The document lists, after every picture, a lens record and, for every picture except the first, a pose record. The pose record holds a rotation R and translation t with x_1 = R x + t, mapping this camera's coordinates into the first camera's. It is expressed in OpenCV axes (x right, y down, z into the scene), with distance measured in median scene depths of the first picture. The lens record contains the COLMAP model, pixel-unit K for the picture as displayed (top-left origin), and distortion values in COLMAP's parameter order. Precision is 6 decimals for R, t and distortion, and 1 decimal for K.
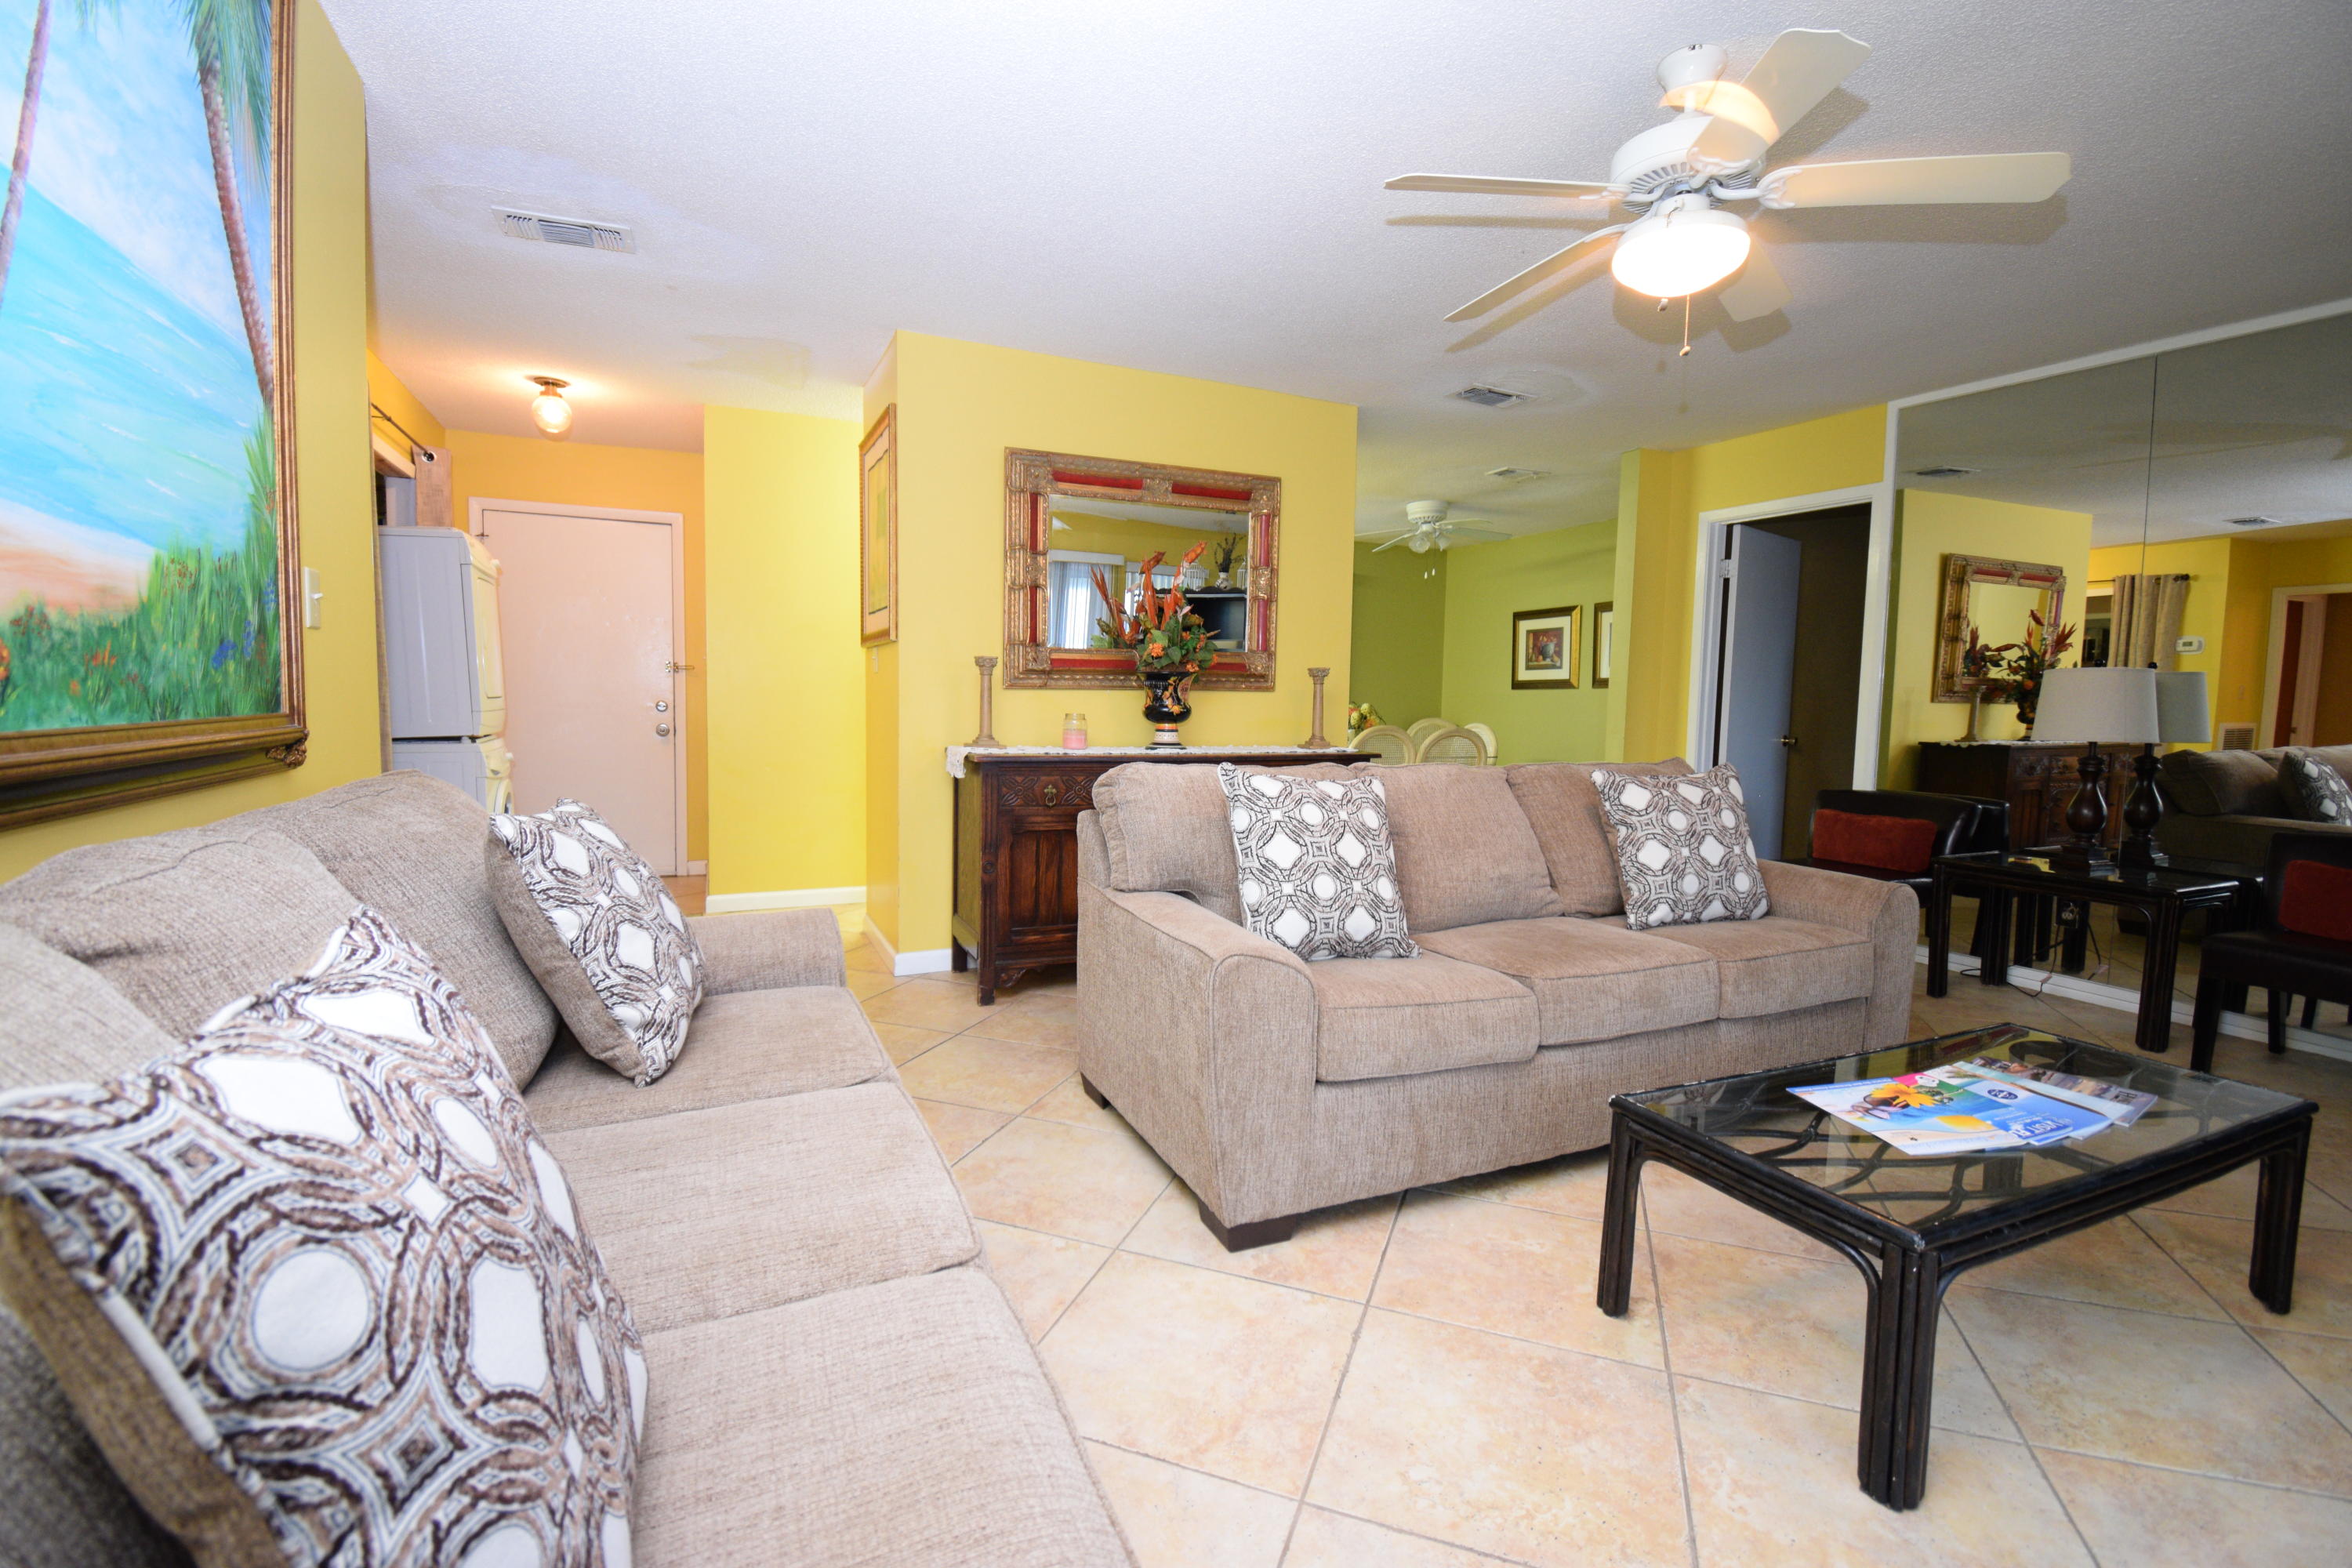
lens RADIAL K [[1033.1, 0, 1175.3], [0, 1033.1, 775.7], [0, 0, 1]] dist [0.019239, -0.026309]
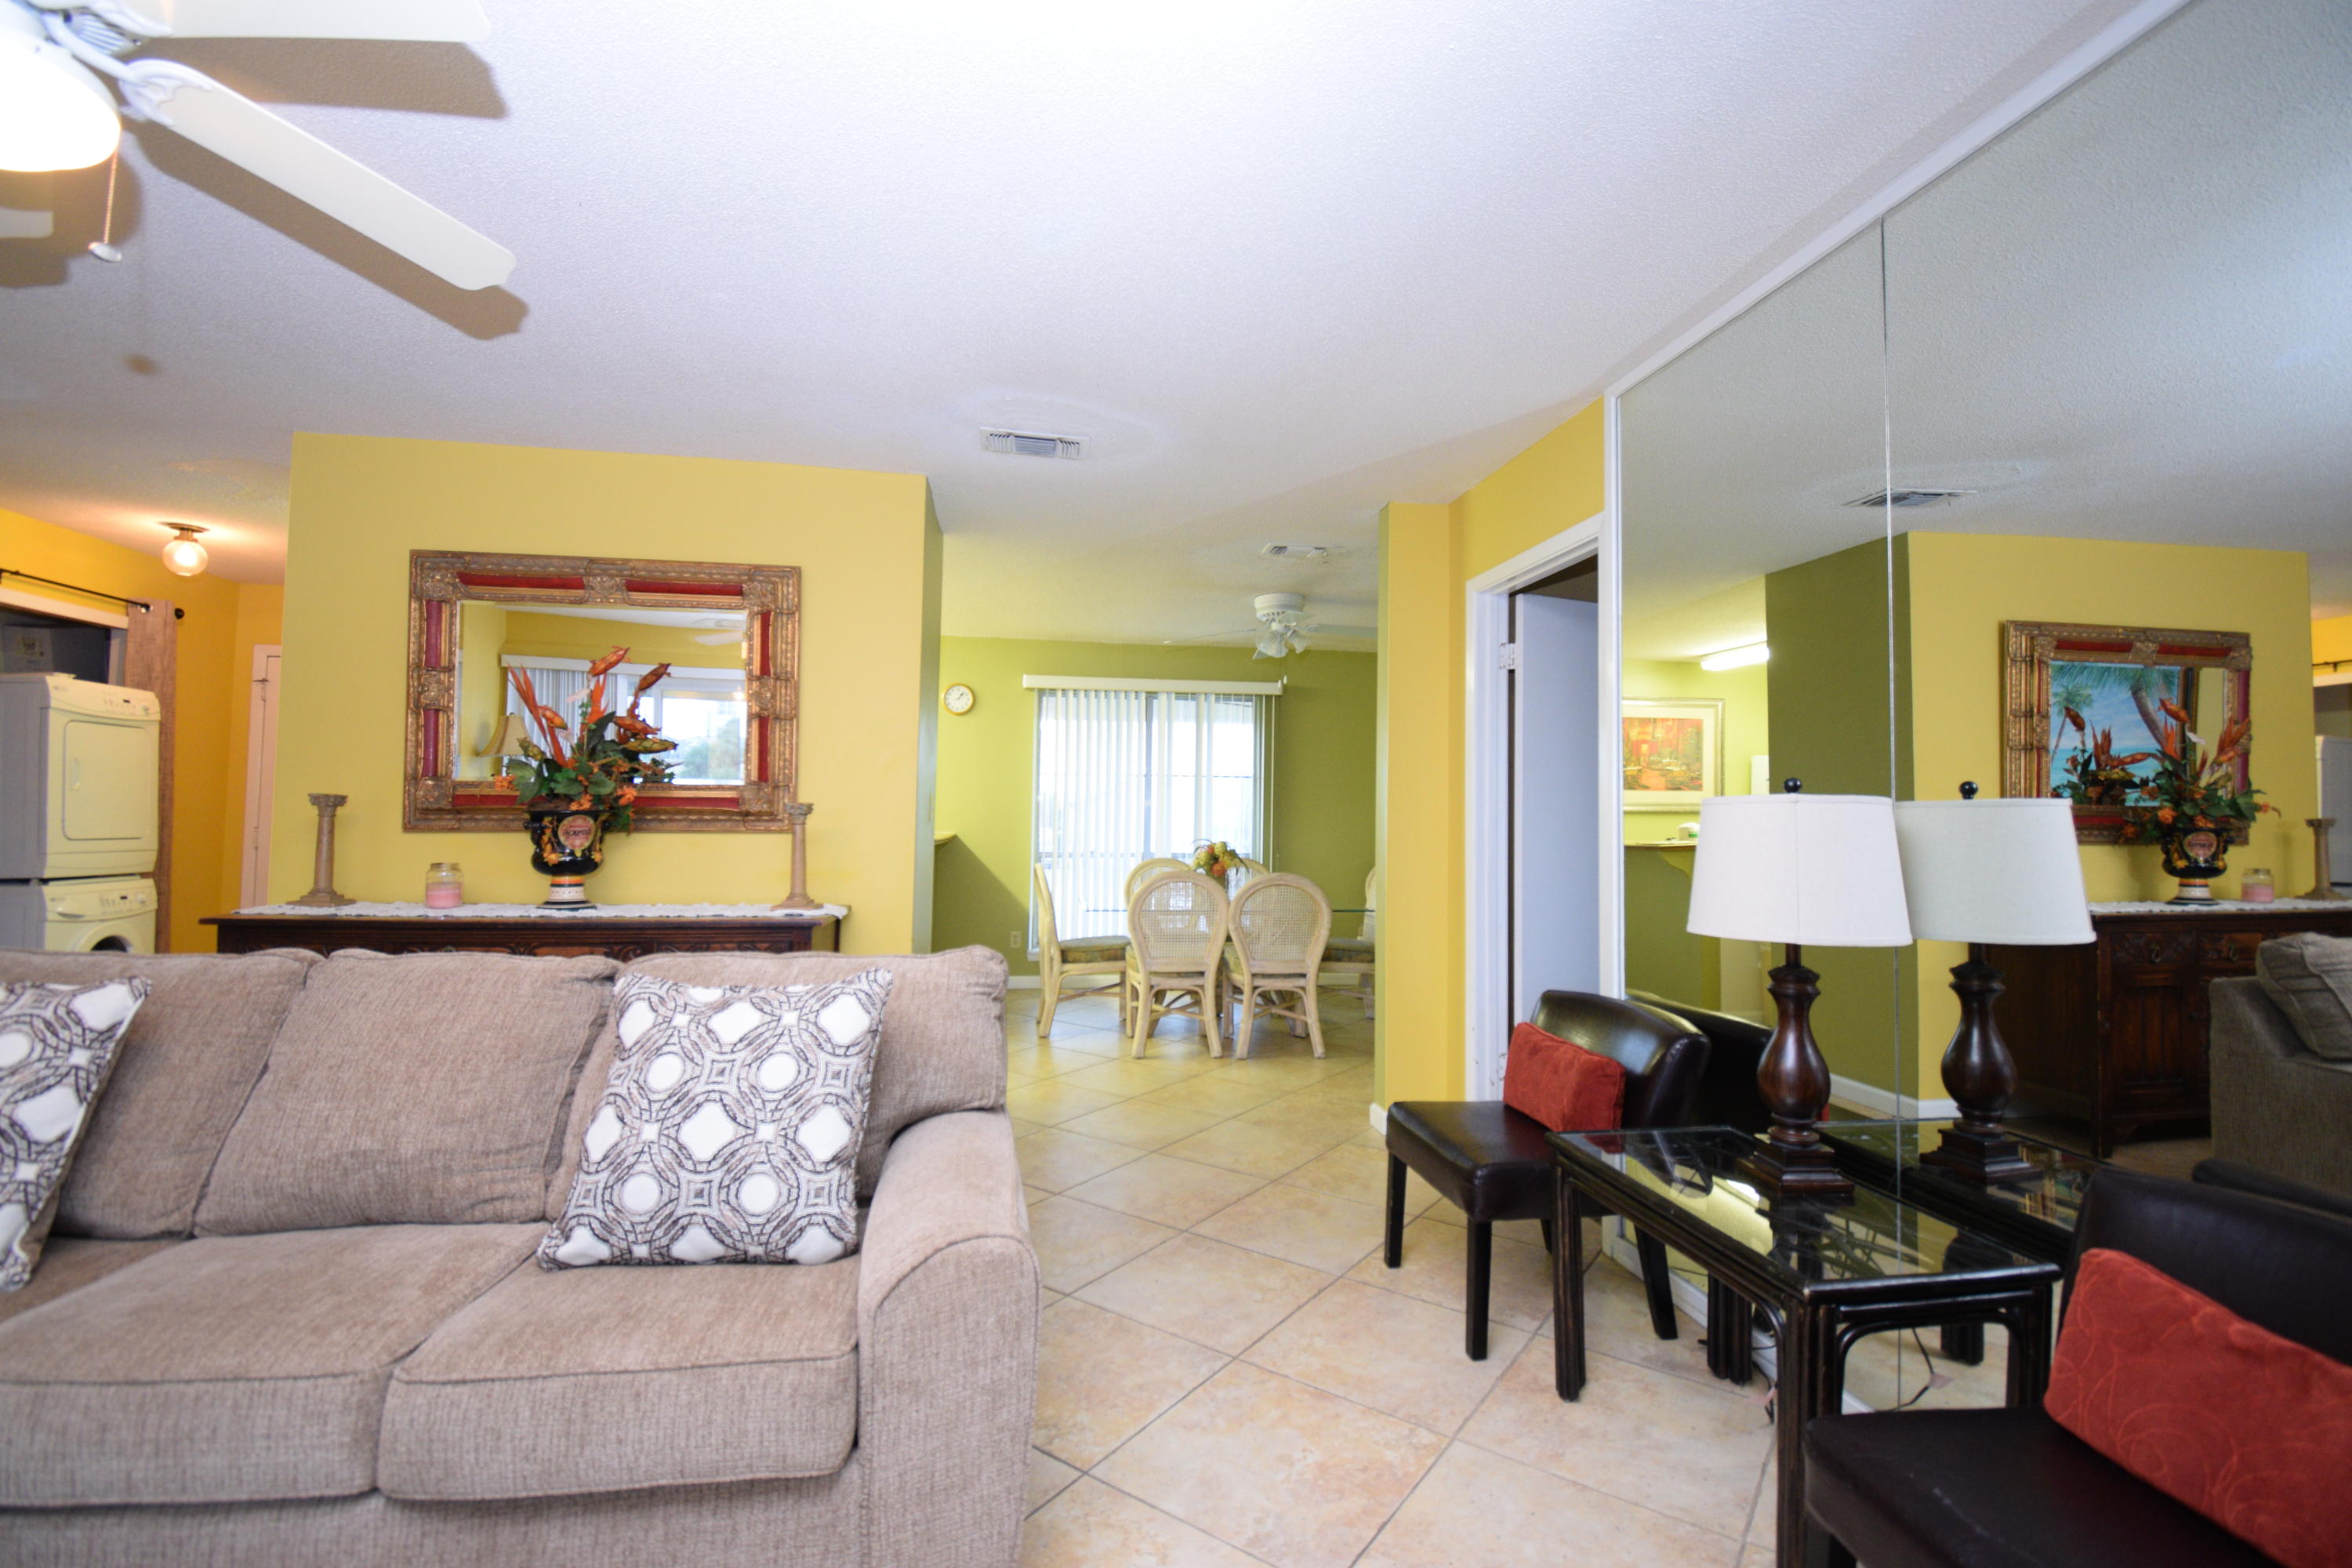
lens RADIAL K [[1033.1, 0, 1175.3], [0, 1033.1, 775.7], [0, 0, 1]] dist [0.019239, -0.026309]
pose [[0.961581, -0.015121, -0.274104, 0.667897], [-0.018960, 0.992440, -0.121260, -0.039903], [0.273865, 0.121799, 0.954025, 0.375378]]
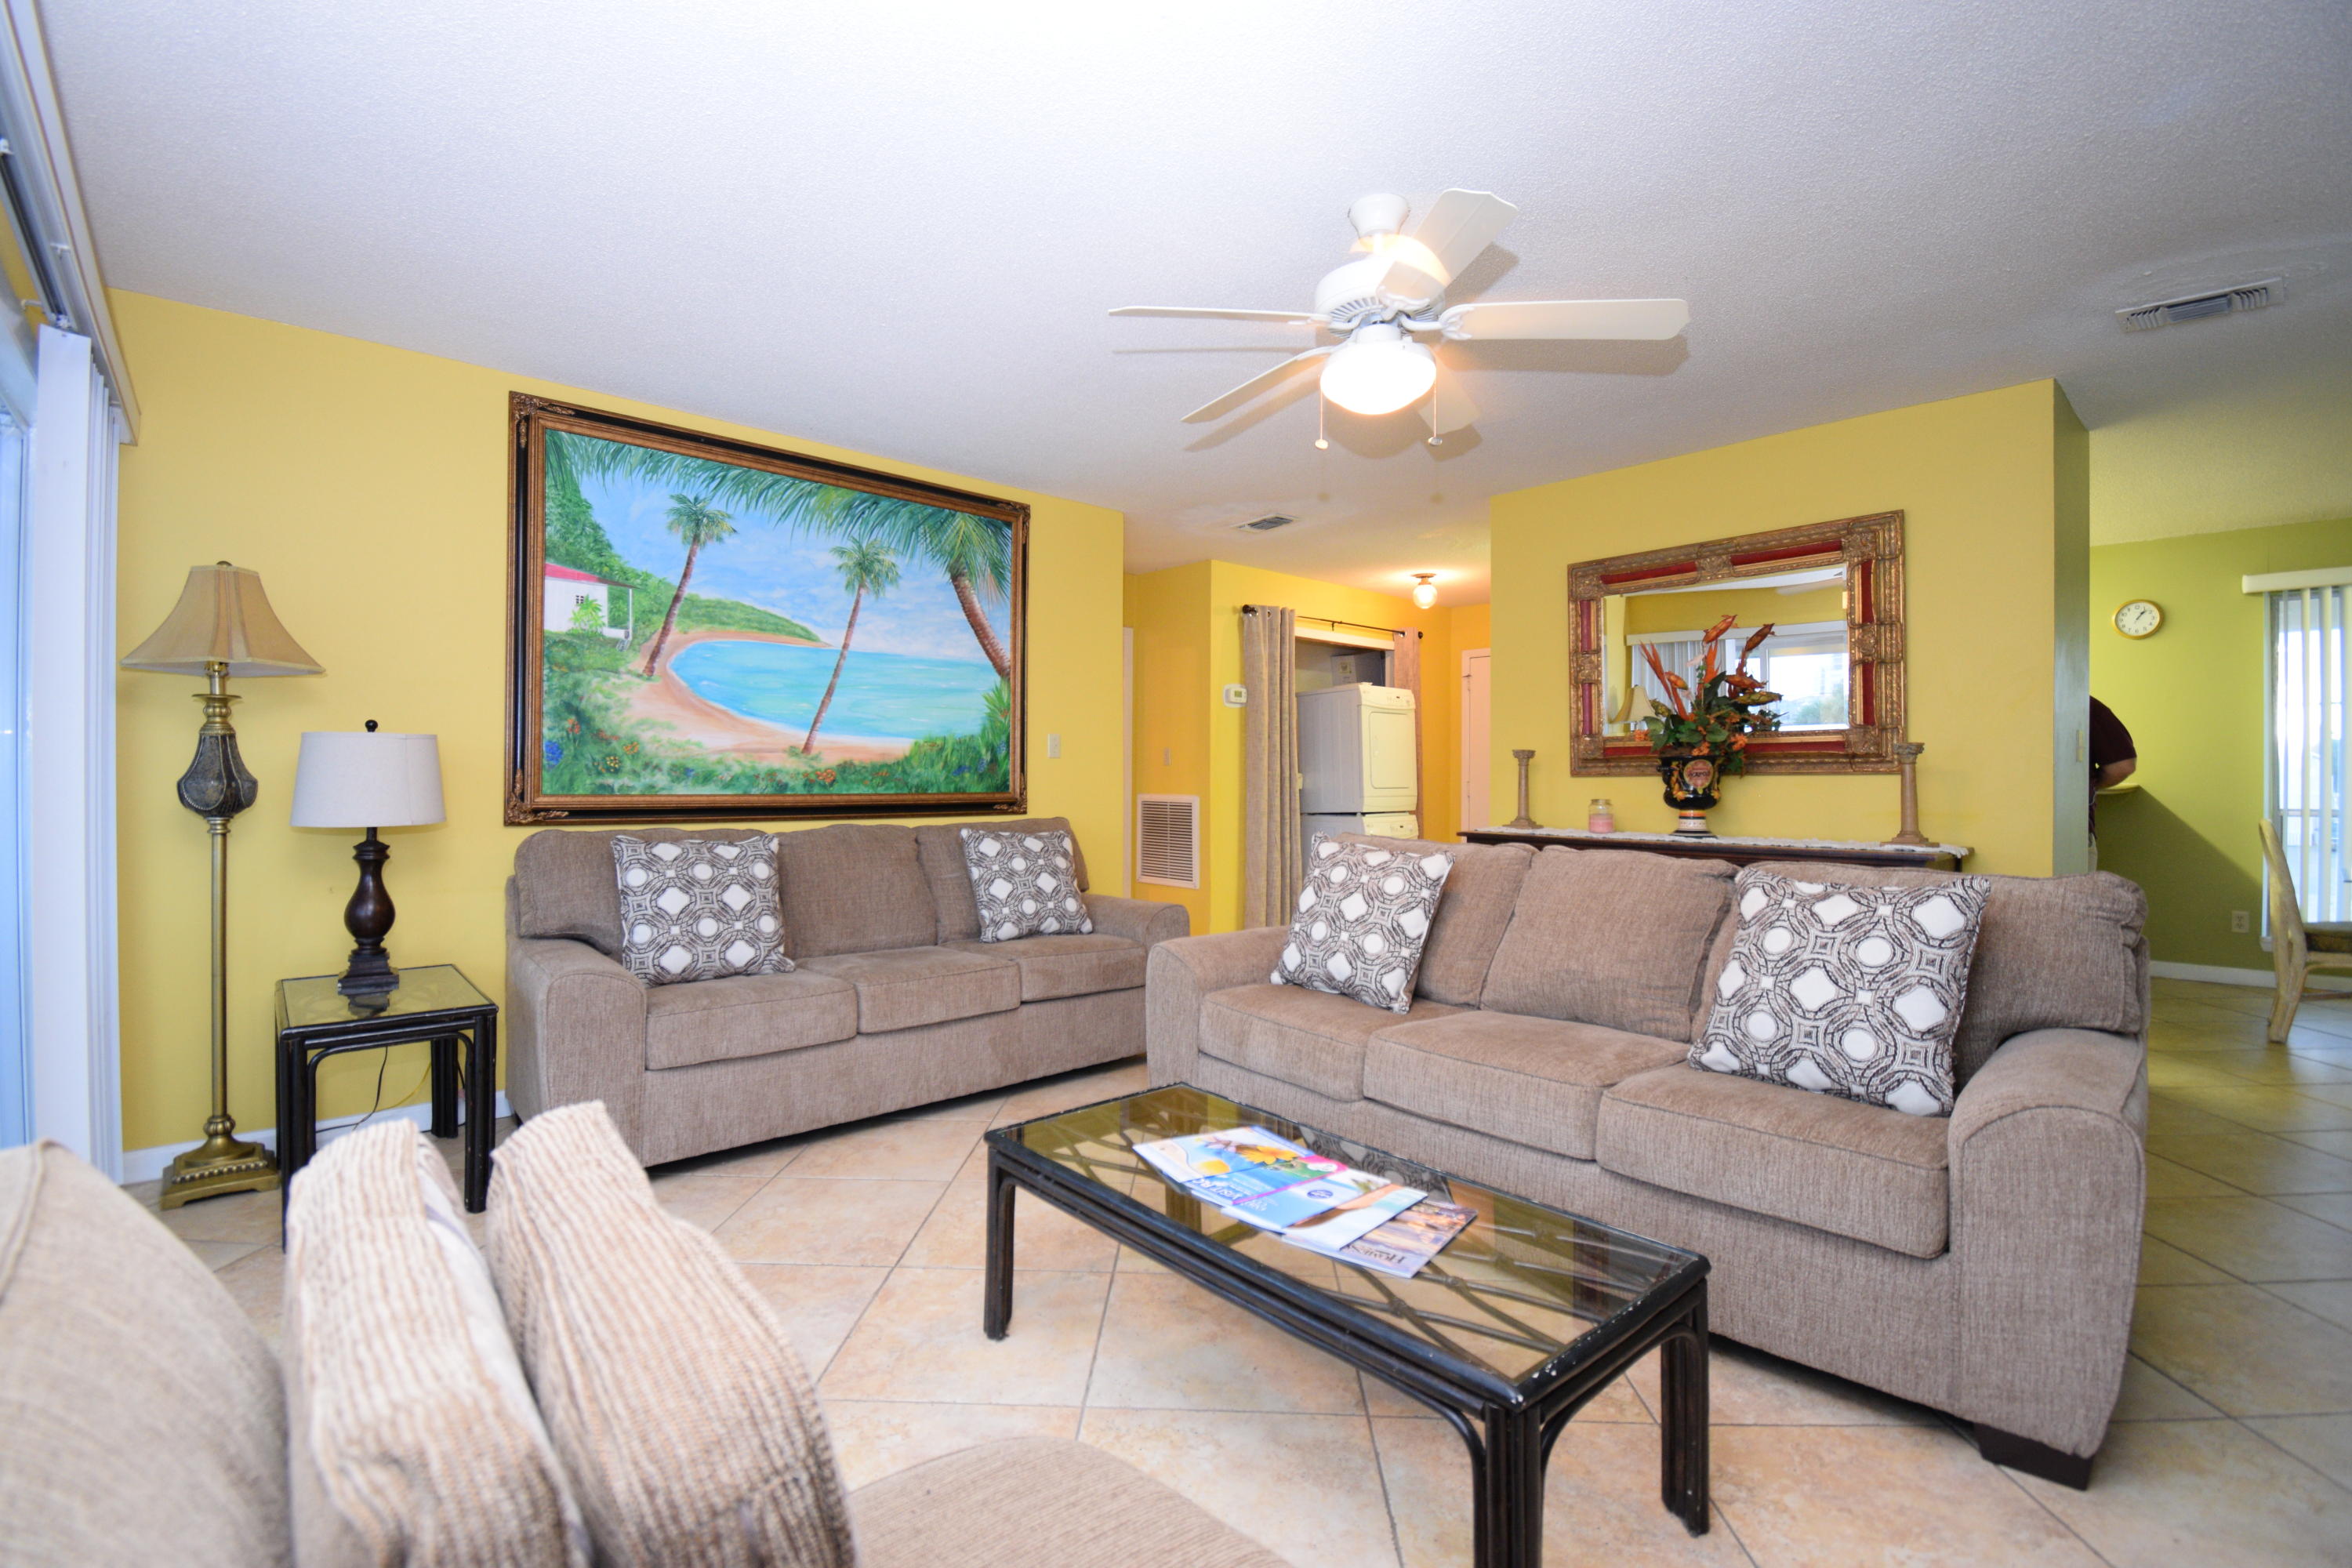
lens RADIAL K [[1033.1, 0, 1175.3], [0, 1033.1, 775.7], [0, 0, 1]] dist [0.019239, -0.026309]
pose [[0.304173, -0.017834, -0.952450, 0.775485], [-0.069452, 0.996749, -0.040844, -0.010053], [0.950082, 0.078573, 0.301946, 0.263046]]
